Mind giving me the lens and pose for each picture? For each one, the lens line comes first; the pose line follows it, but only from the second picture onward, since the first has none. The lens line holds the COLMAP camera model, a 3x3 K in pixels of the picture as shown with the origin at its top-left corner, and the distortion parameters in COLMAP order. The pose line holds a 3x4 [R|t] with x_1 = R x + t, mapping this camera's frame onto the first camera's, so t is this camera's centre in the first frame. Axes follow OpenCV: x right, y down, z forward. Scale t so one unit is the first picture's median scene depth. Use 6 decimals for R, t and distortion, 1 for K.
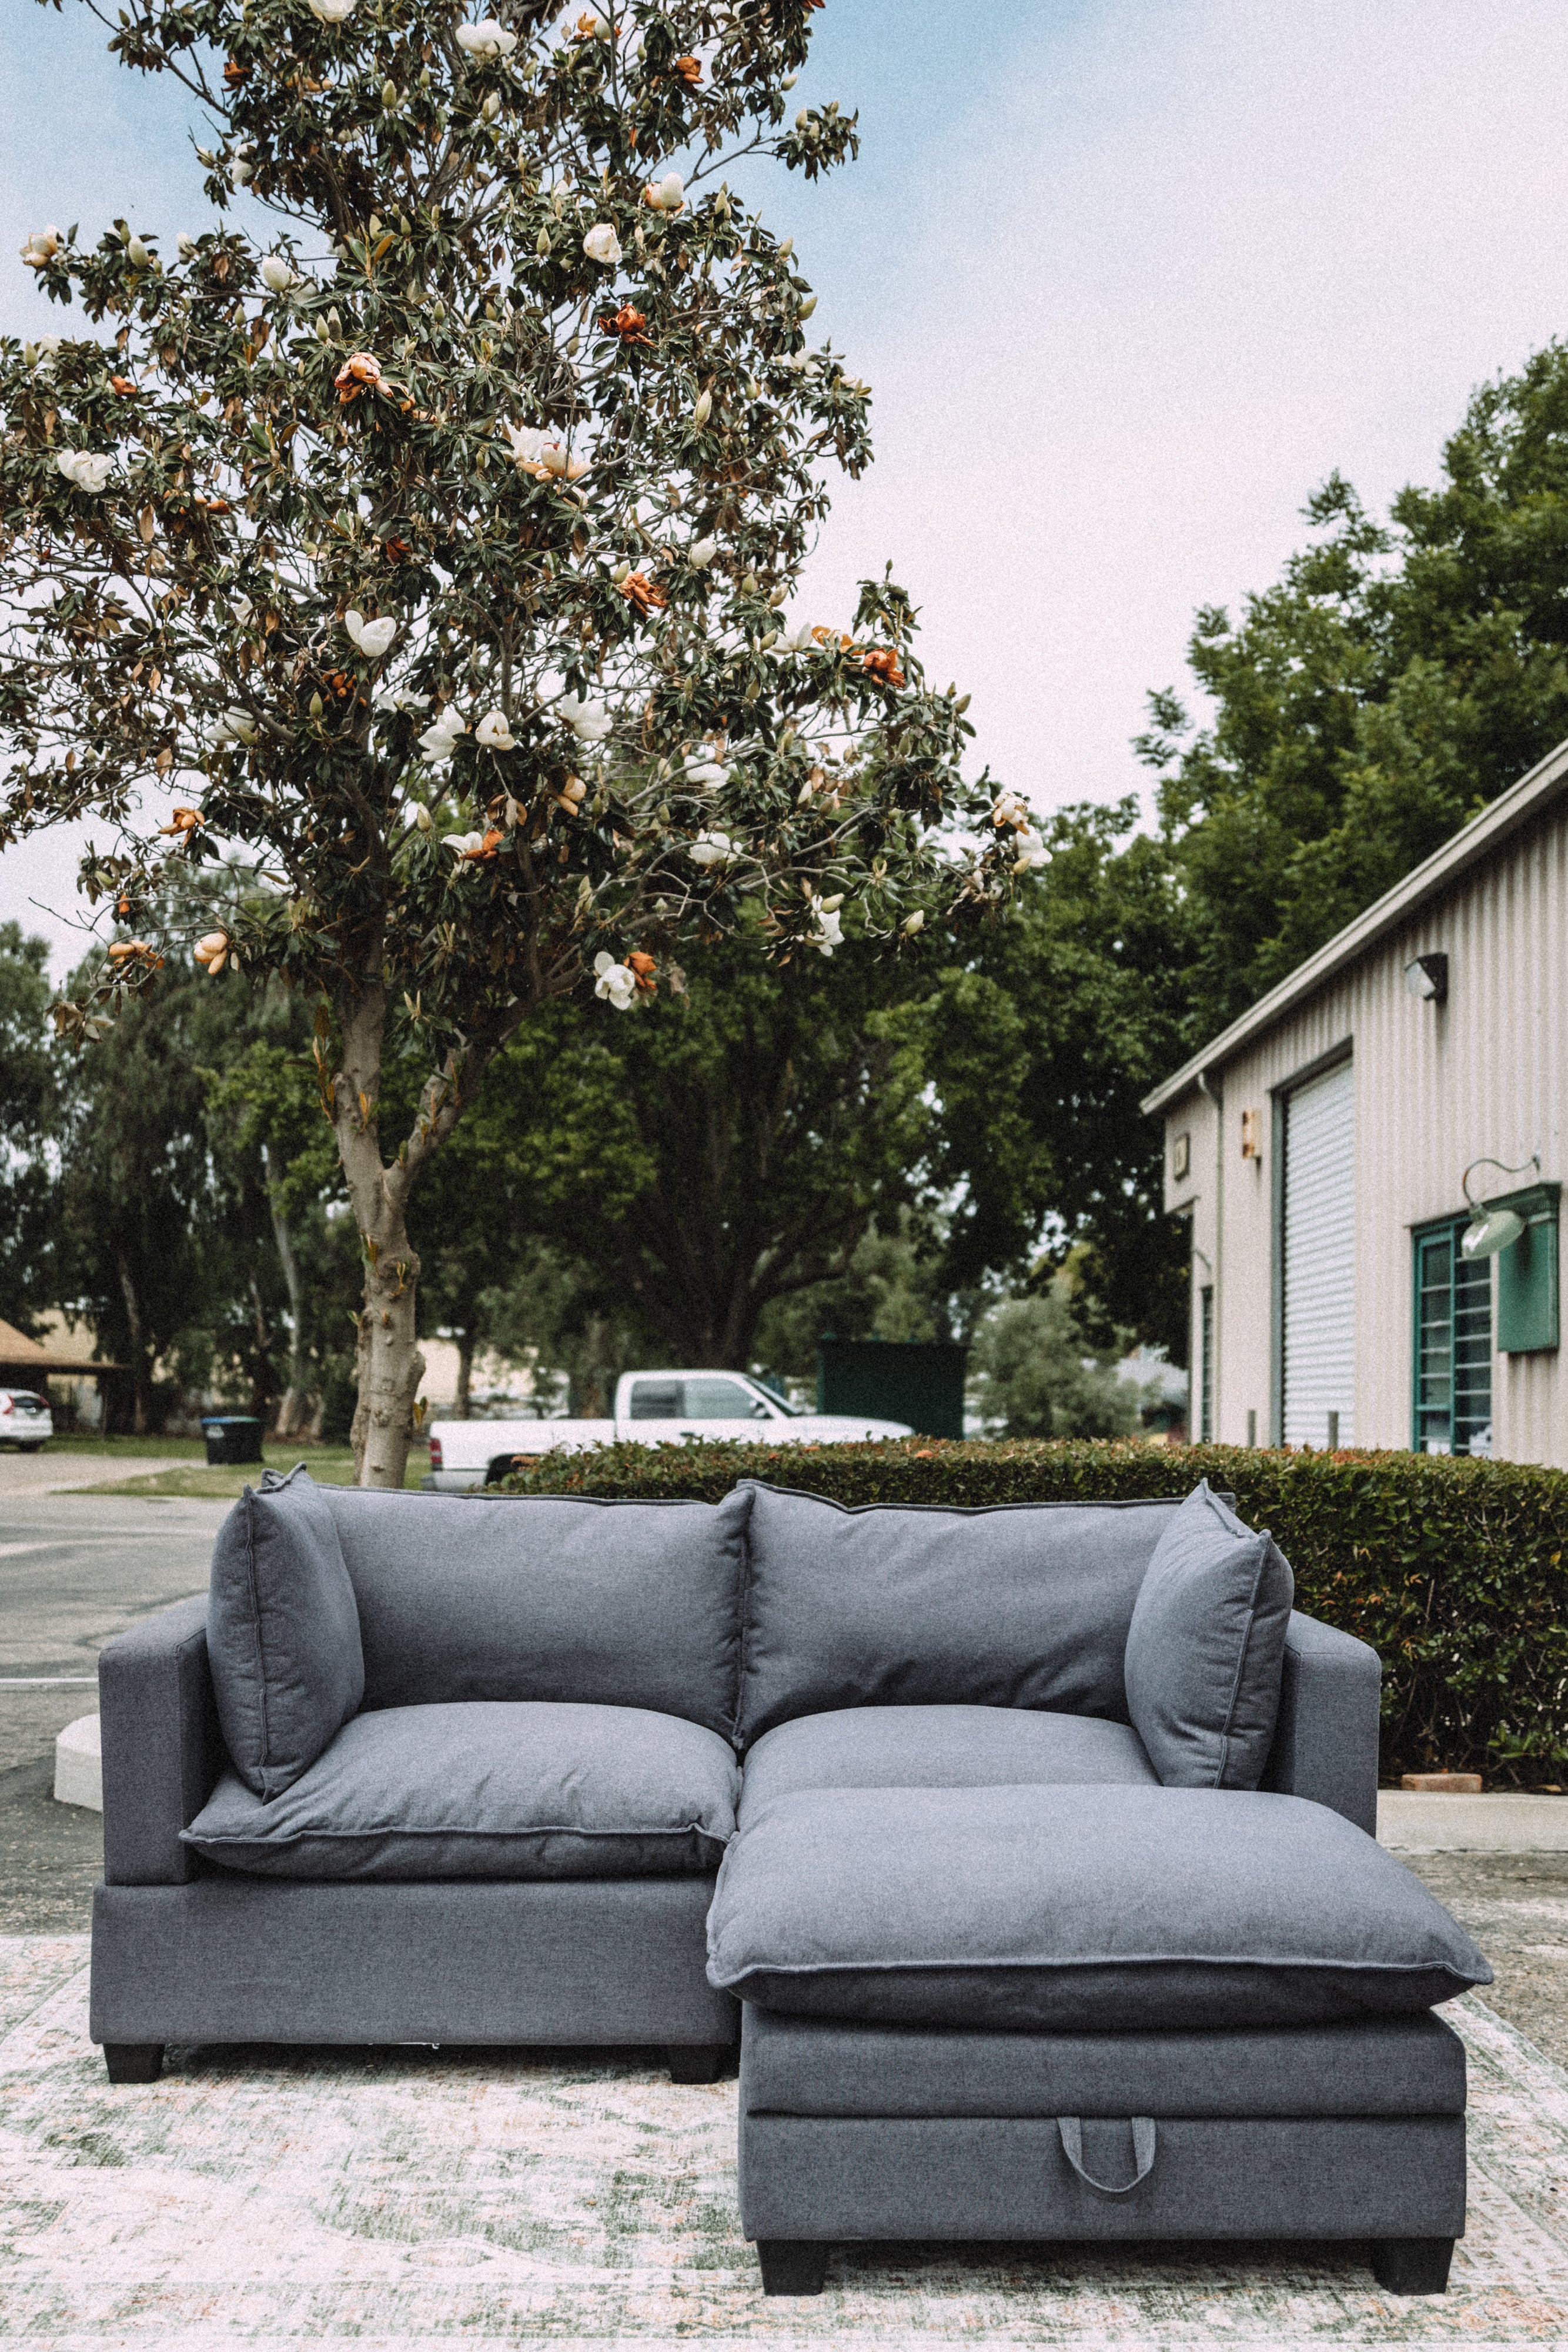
lens RADIAL K [[2585.6, 0, 784.8], [0, 2585.6, 1131.1], [0, 0, 1]] dist [-0.005787, -0.011190]
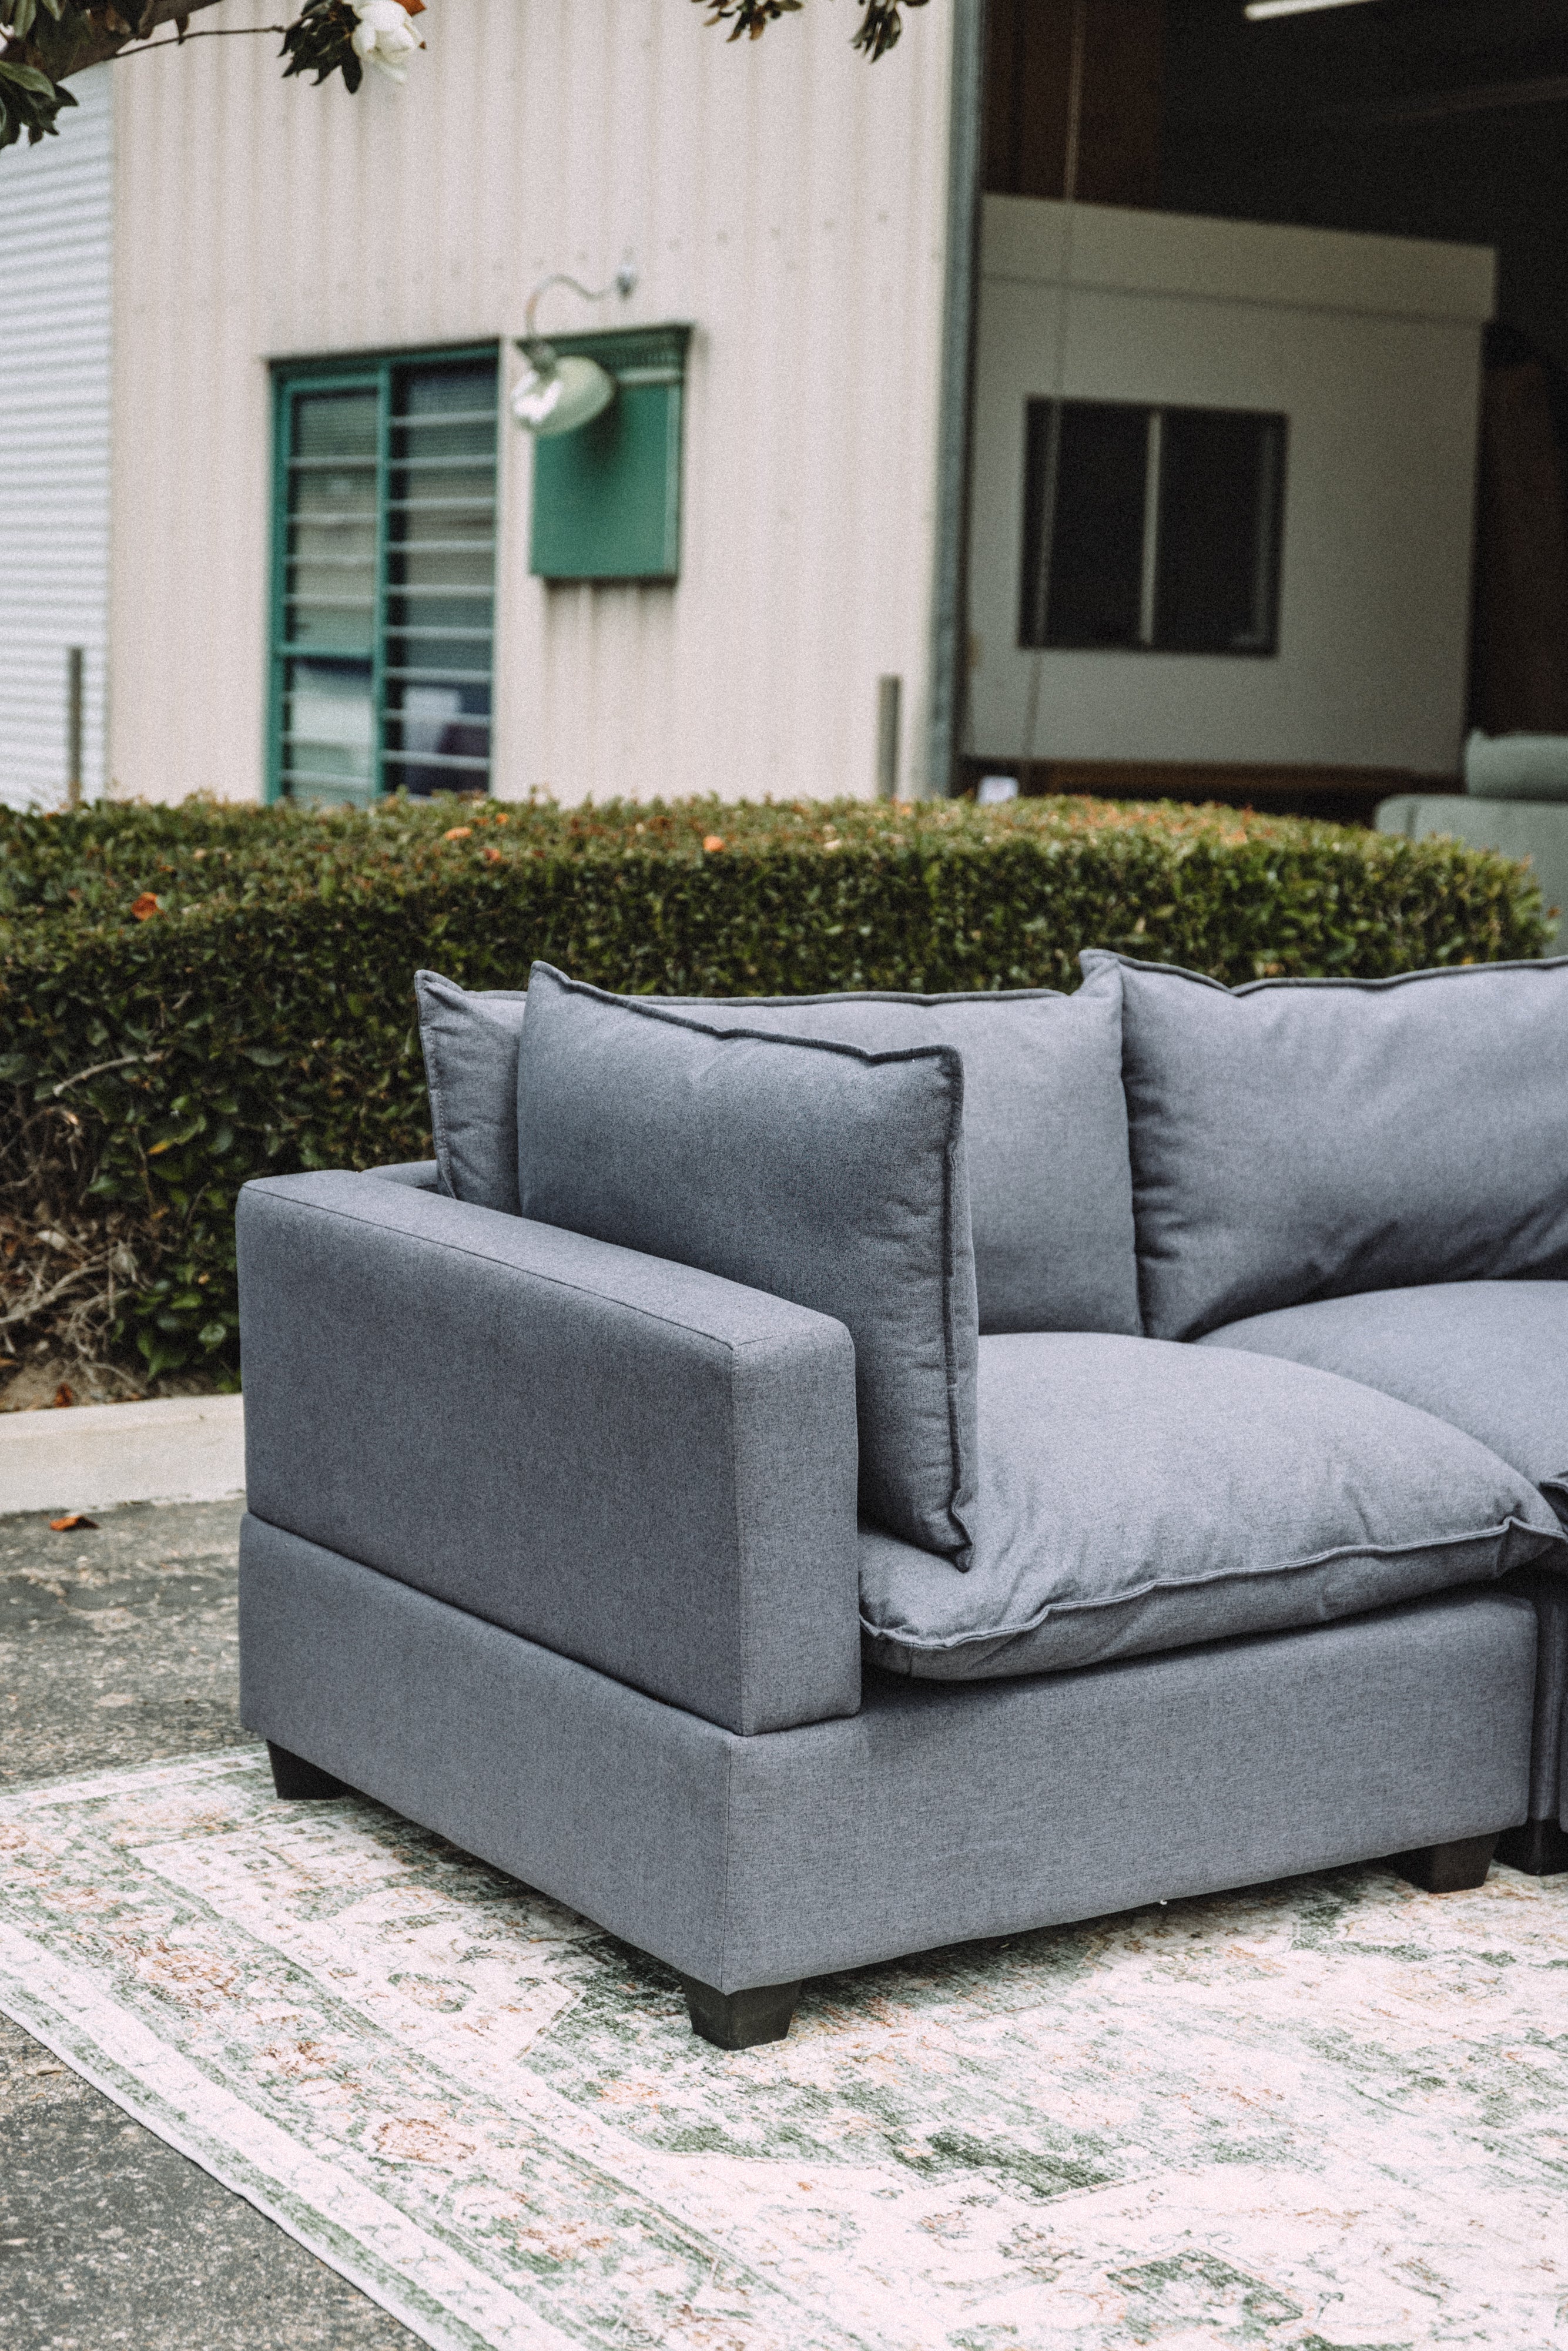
lens RADIAL K [[4140.9, 0, 793.3], [0, 4140.9, 1159.4], [0, 0, 1]] dist [0.005184, -0.108196]
pose [[0.845439, -0.069163, 0.529575, -0.426793], [-0.064212, 0.971223, 0.229354, -0.028091], [-0.530198, -0.227910, 0.816668, 0.151888]]
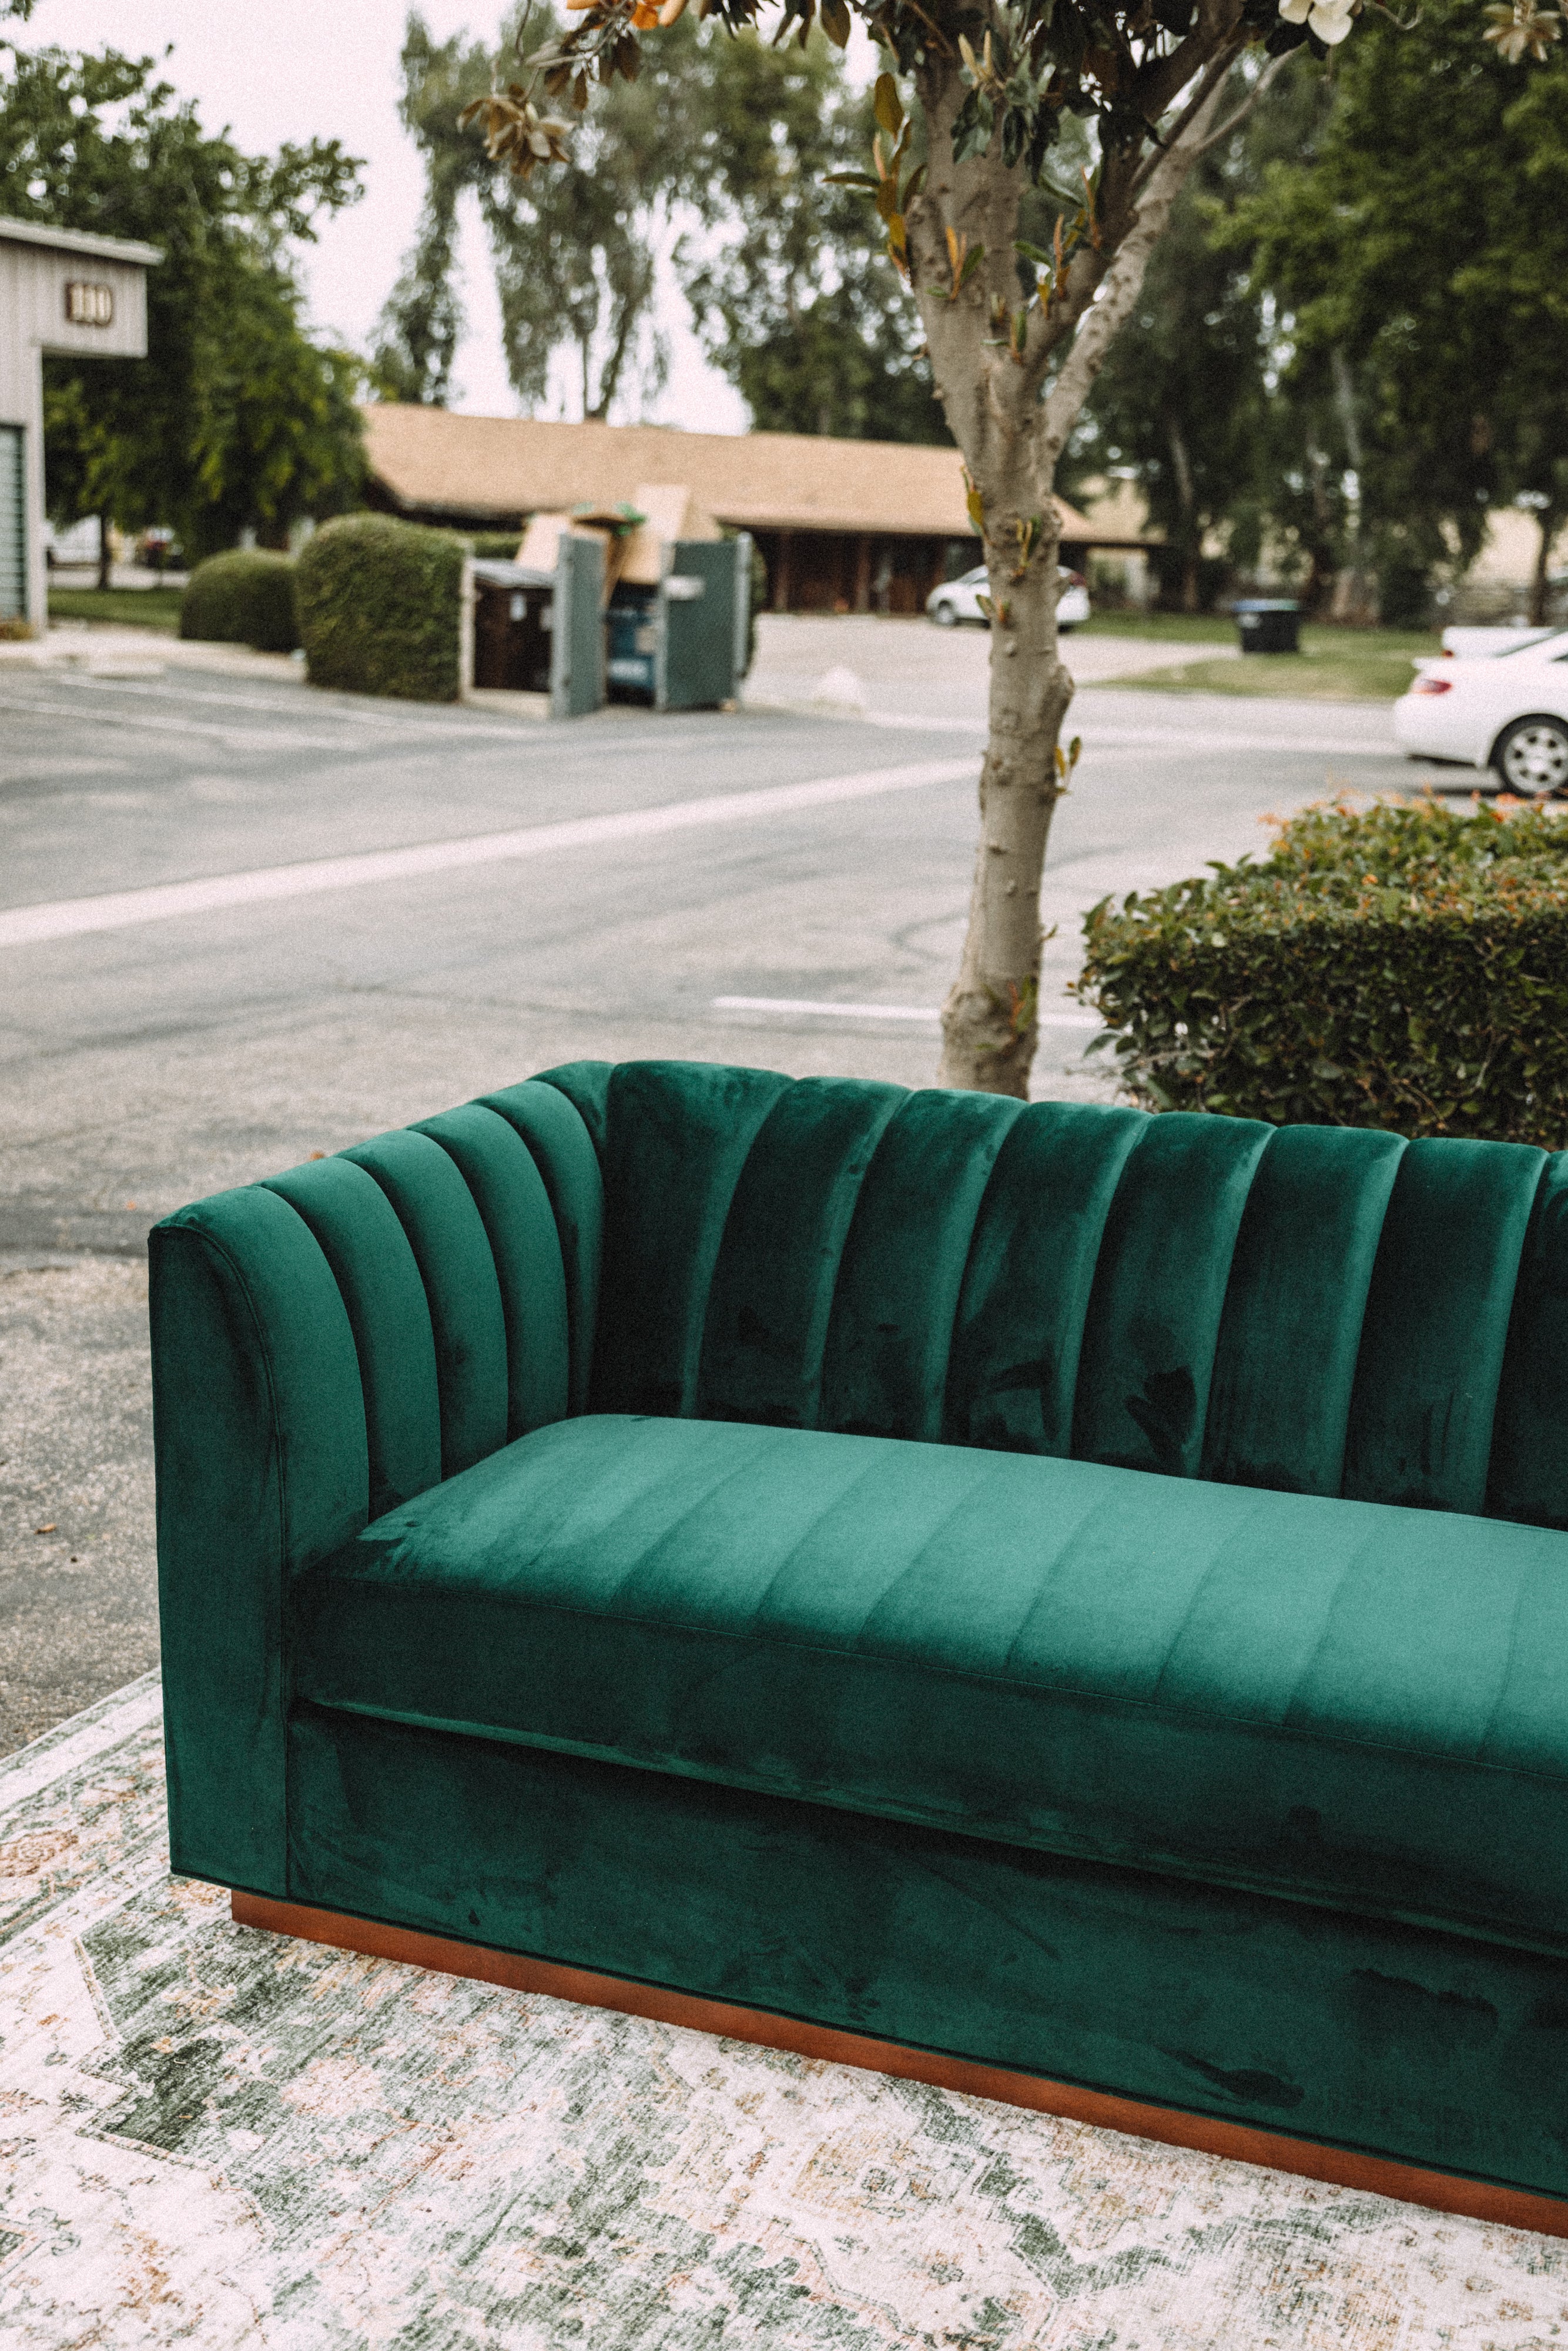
lens RADIAL K [[2658.6, 0, 777.2], [0, 2658.6, 1215.9], [0, 0, 1]] dist [-0.004932, -0.052071]
pose [[0.919427, 0.101968, -0.379811, 0.053694], [0.031554, 0.943557, 0.329703, -0.003451], [0.391992, -0.315123, 0.864315, 0.377854]]
